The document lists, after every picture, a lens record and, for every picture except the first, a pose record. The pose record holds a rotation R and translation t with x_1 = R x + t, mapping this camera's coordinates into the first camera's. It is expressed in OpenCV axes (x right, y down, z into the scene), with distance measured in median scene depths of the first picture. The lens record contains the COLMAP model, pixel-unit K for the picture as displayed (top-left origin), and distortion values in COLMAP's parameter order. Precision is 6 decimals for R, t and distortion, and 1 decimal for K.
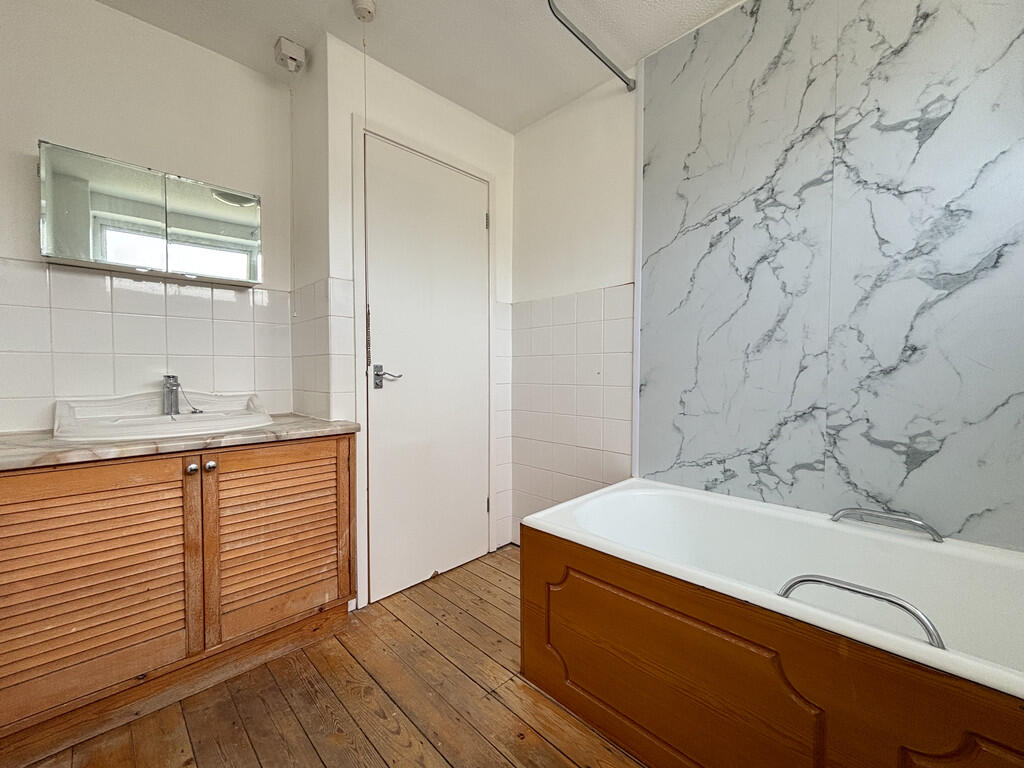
lens RADIAL K [[421.4, 0, 509.3], [0, 421.4, 383.7], [0, 0, 1]] dist [-0.003211, 0.002124]
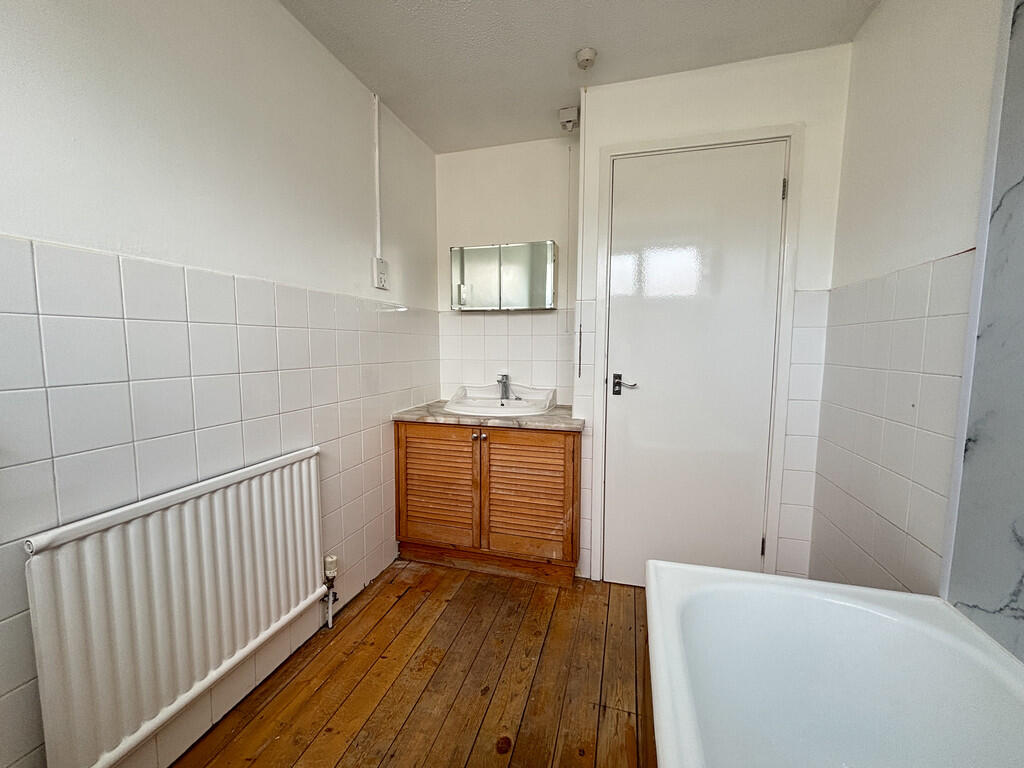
lens RADIAL K [[421.4, 0, 507.7], [0, 421.4, 382.8], [0, 0, 1]] dist [-0.003211, 0.002124]
pose [[0.487003, 0.080995, -0.869637, 0.620334], [-0.033709, 0.996692, 0.073951, -0.113205], [0.872750, -0.006700, 0.488122, 0.275859]]
